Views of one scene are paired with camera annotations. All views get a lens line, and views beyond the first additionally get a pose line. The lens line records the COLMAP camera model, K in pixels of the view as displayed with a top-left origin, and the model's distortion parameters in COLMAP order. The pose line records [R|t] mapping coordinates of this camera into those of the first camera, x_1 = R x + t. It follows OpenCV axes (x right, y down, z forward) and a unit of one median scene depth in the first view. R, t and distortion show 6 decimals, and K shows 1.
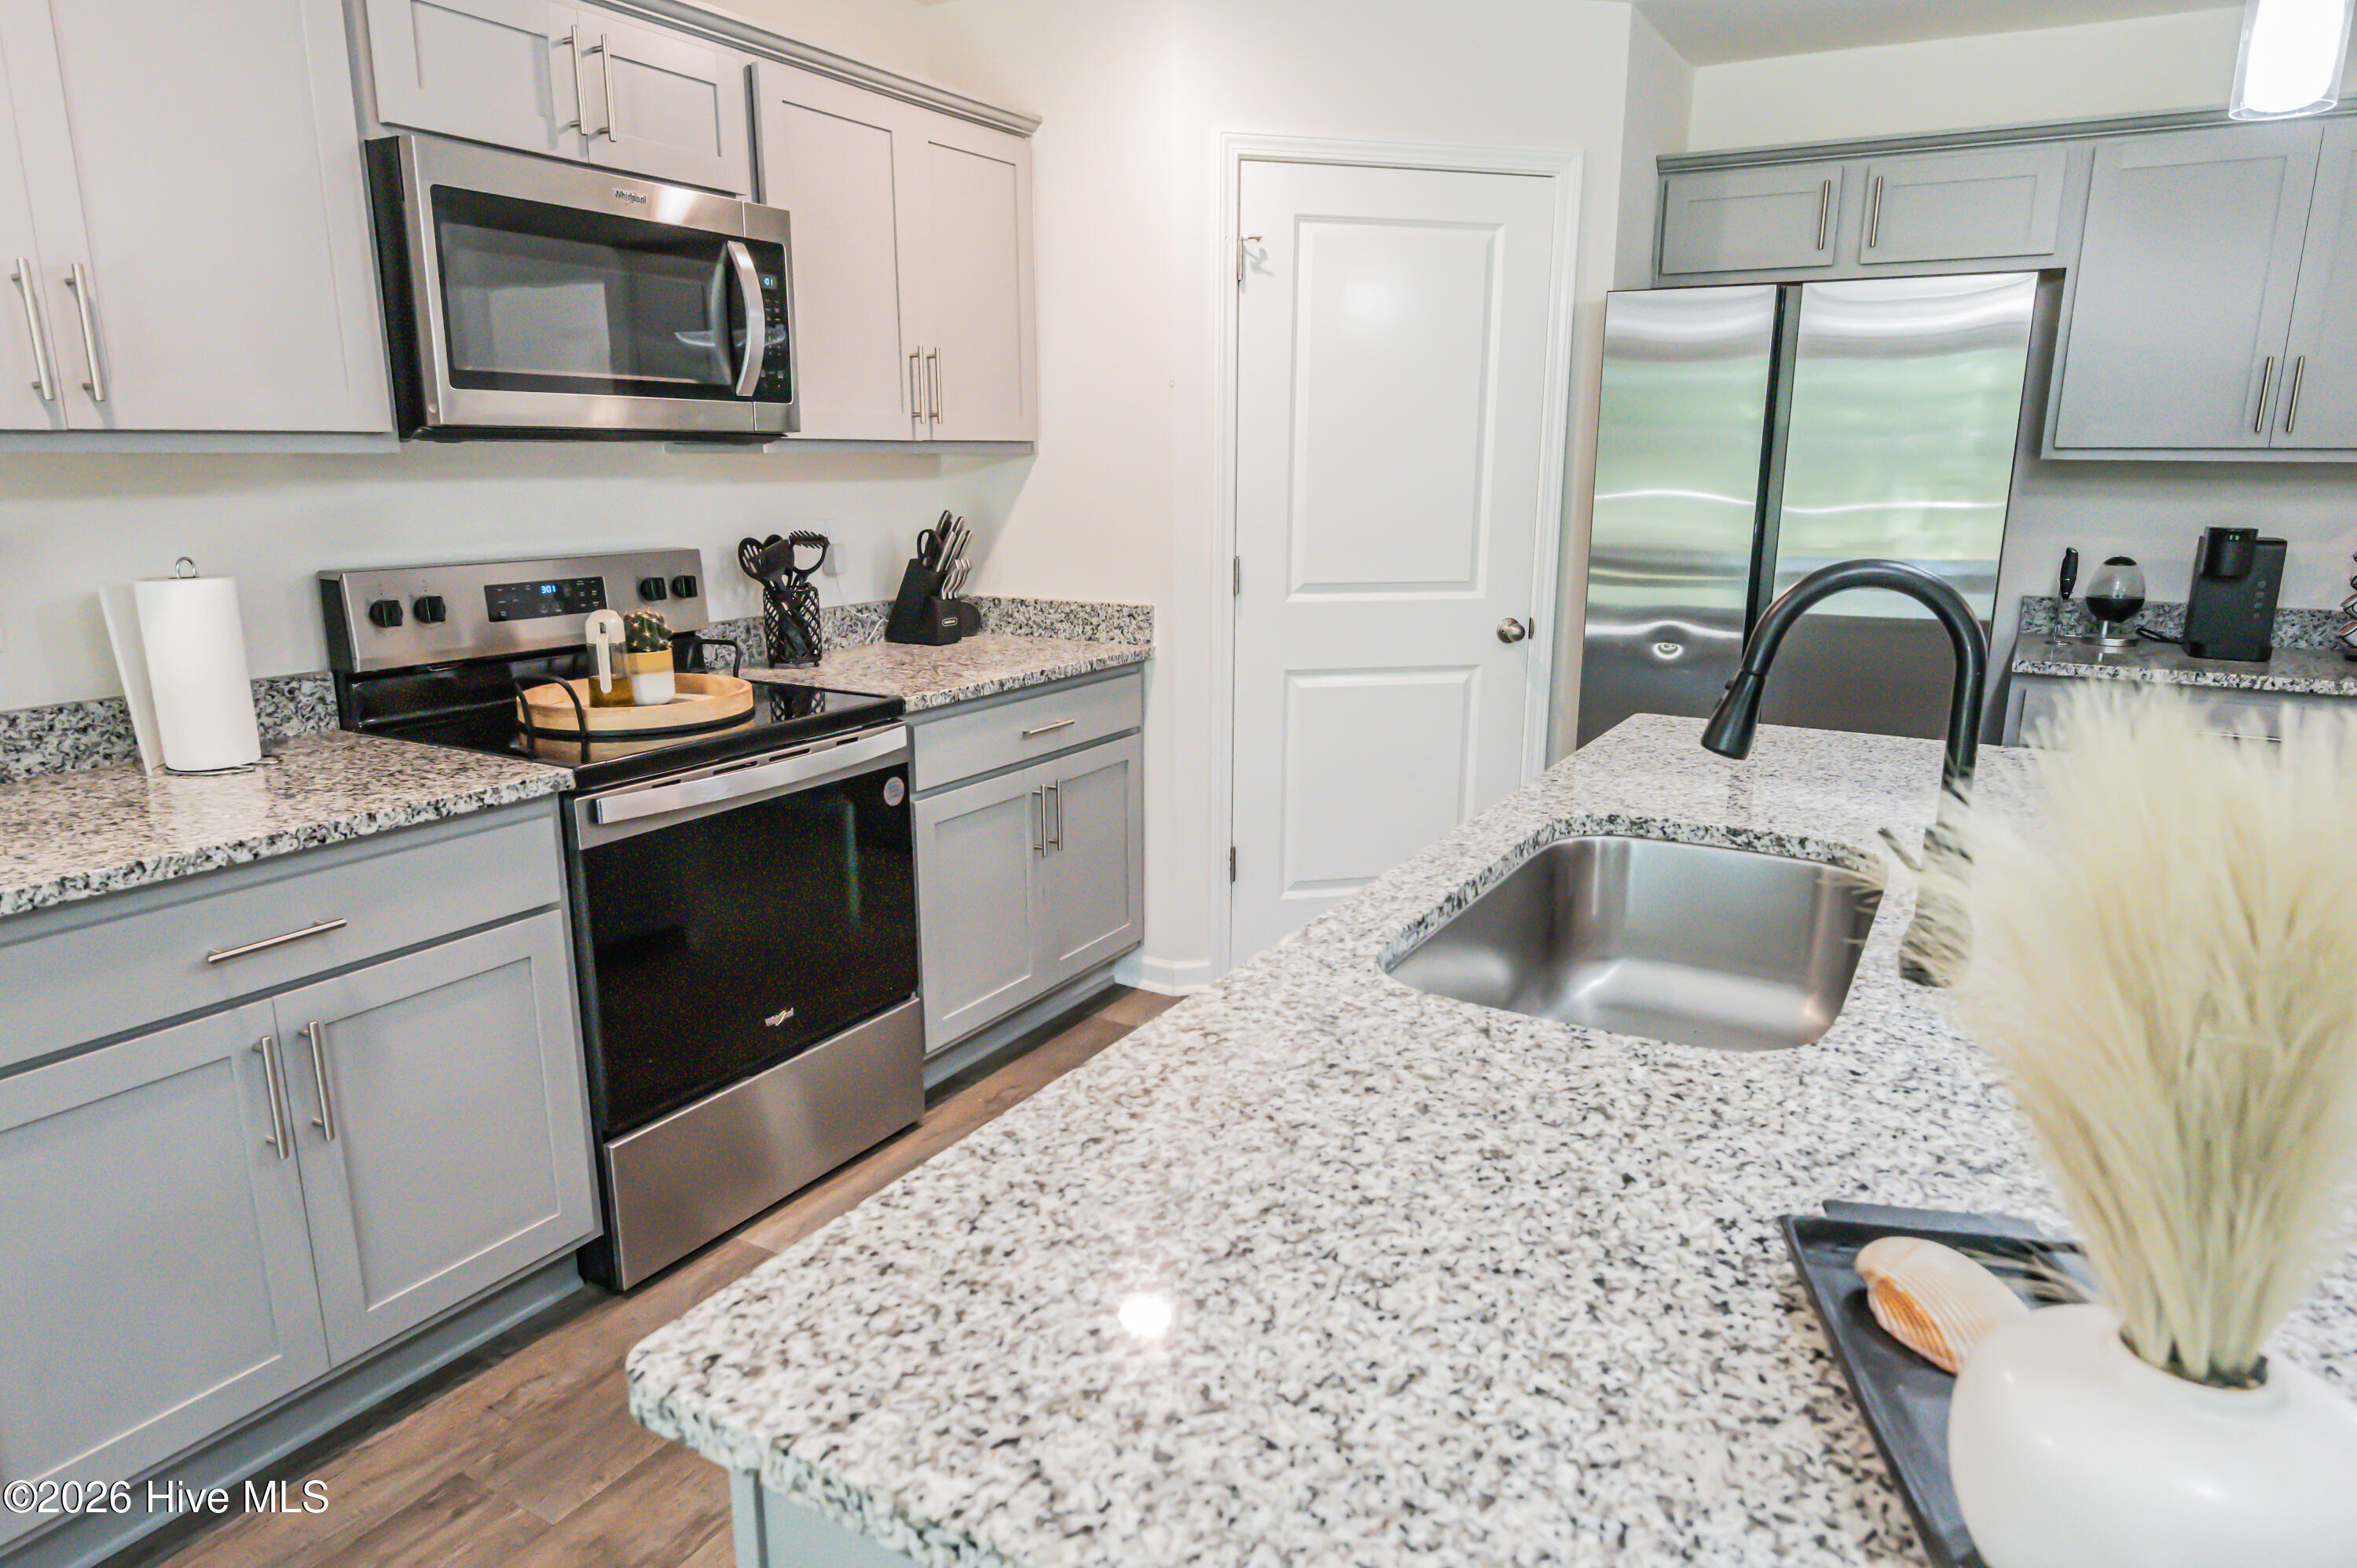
lens RADIAL K [[1431.8, 0, 1177.1], [0, 1431.8, 792.4], [0, 0, 1]] dist [-0.002264, -0.000453]
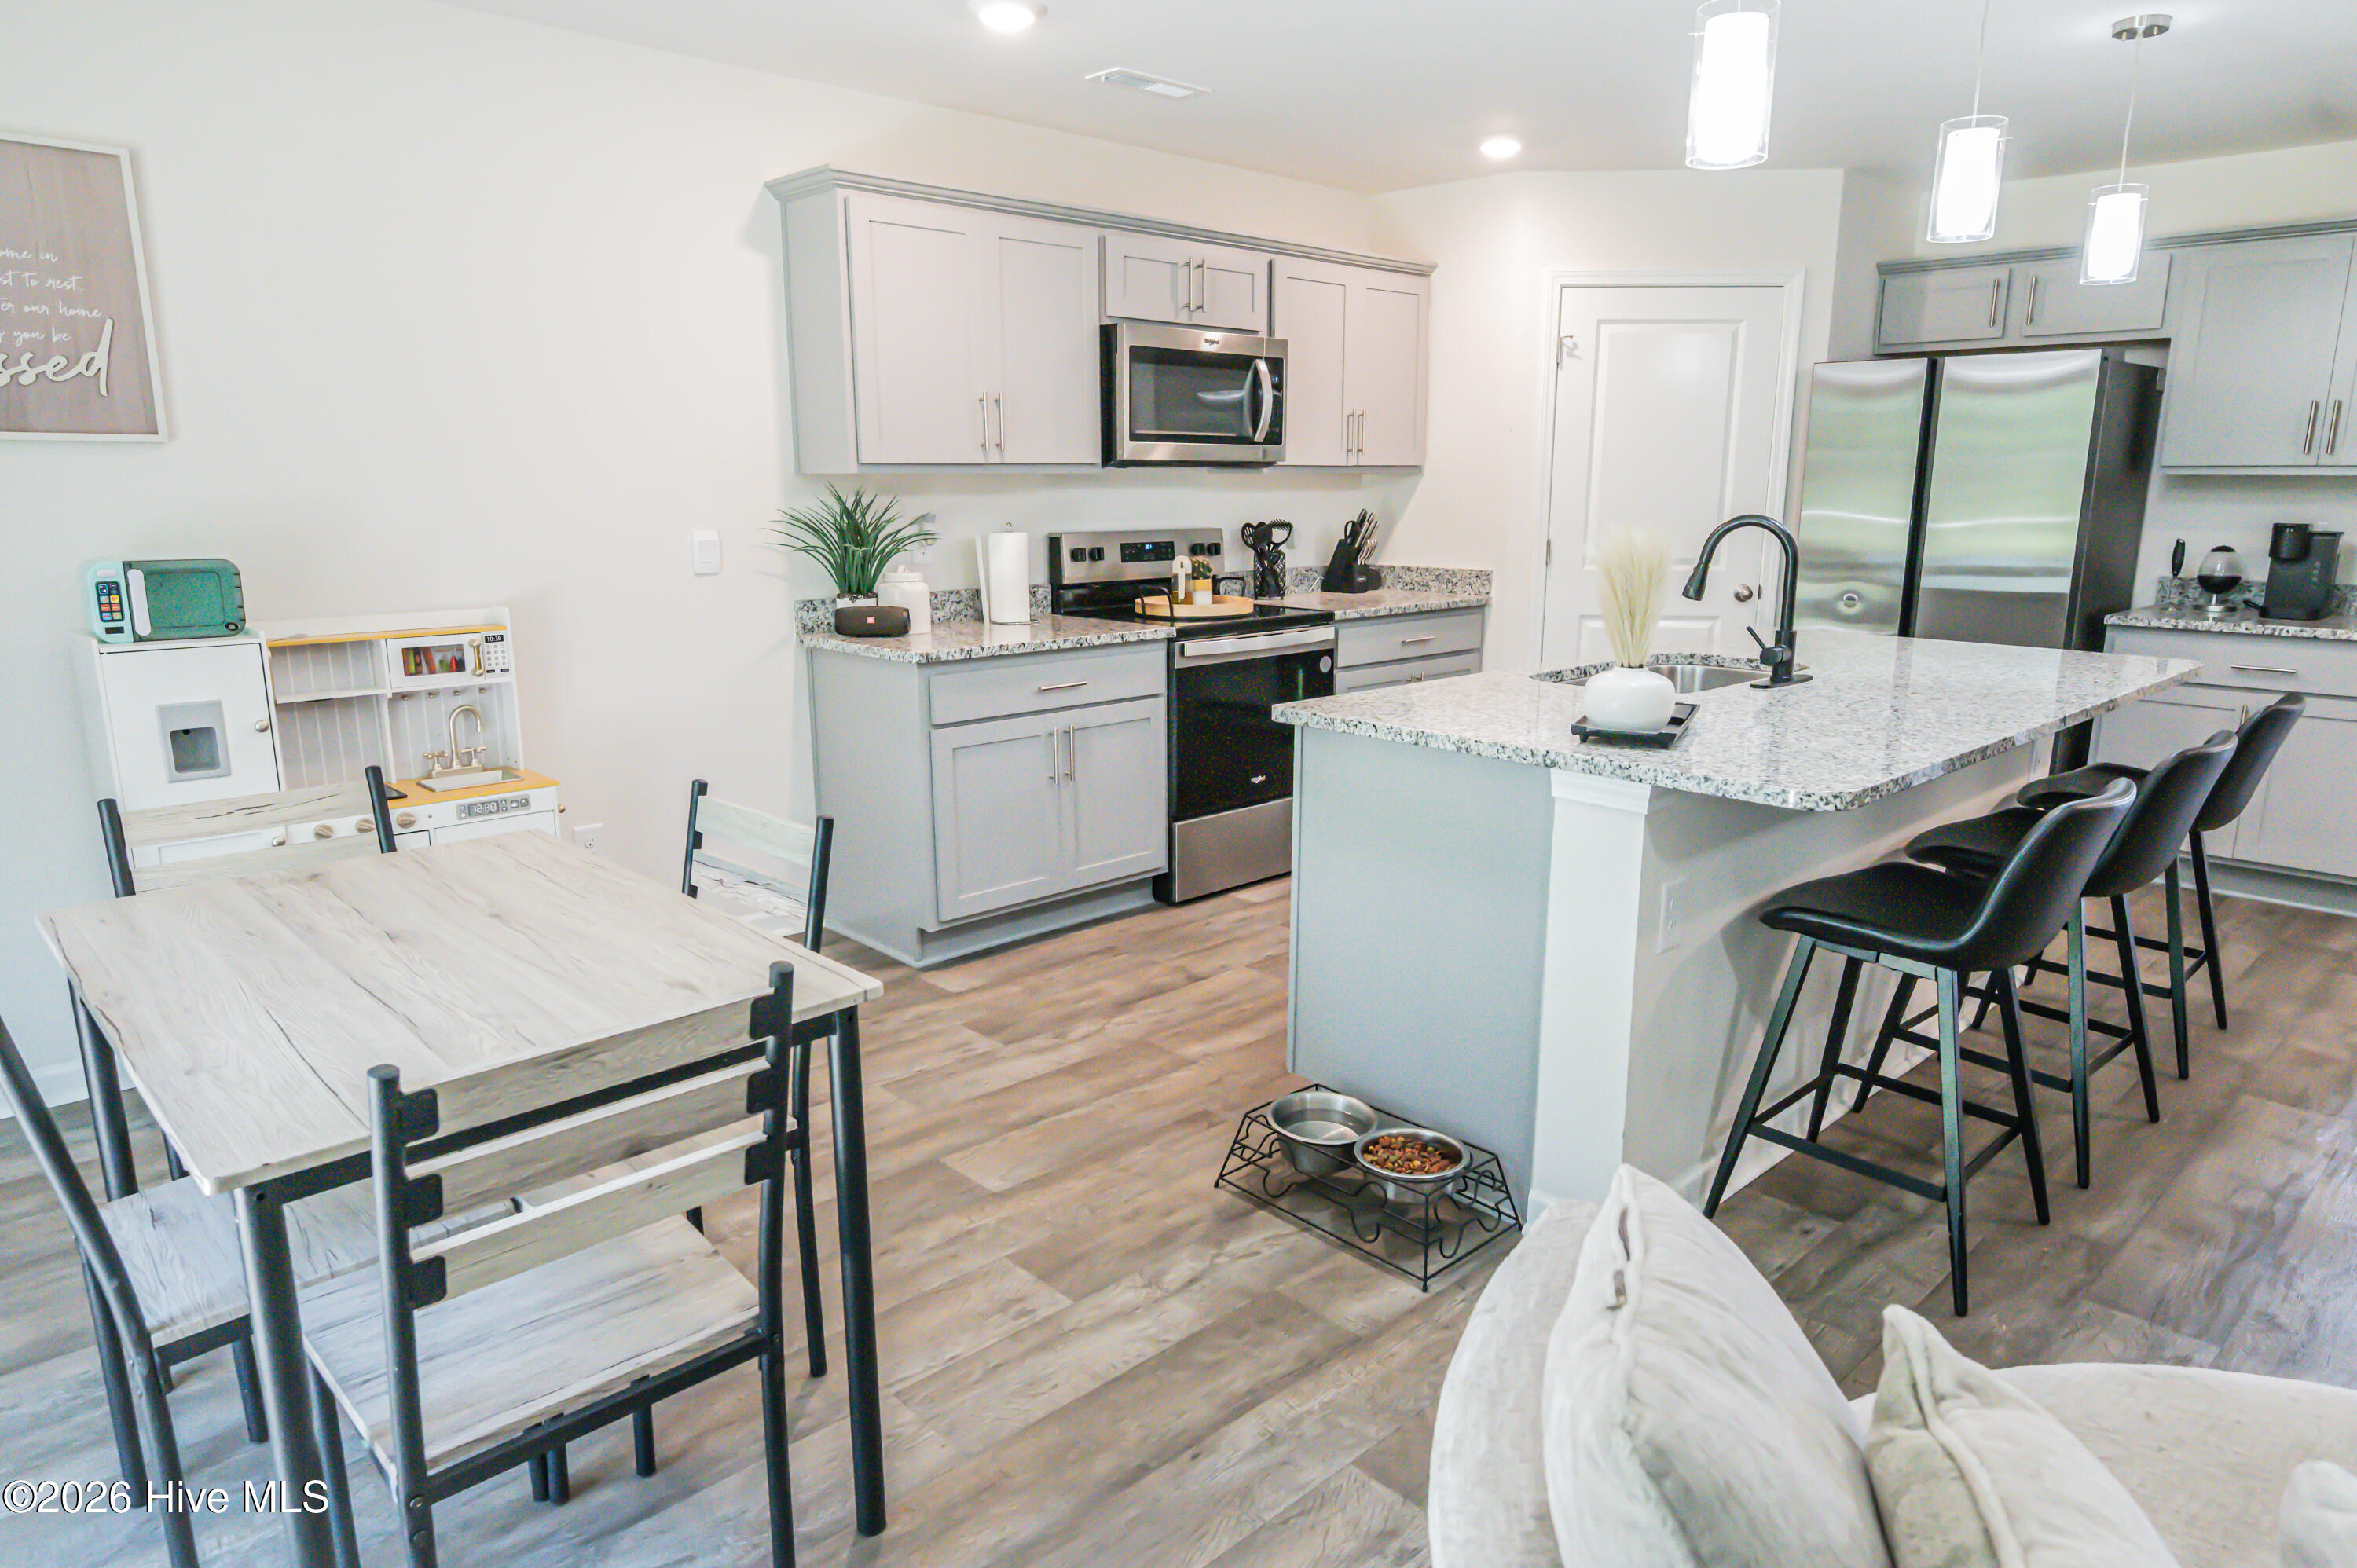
lens RADIAL K [[1431.8, 0, 1176.2], [0, 1431.8, 791.4], [0, 0, 1]] dist [-0.002264, -0.000453]
pose [[0.960399, 0.056175, -0.272906, 0.109864], [-0.060662, 0.998126, -0.008025, 0.171492], [0.271944, 0.024262, 0.962007, -0.703648]]
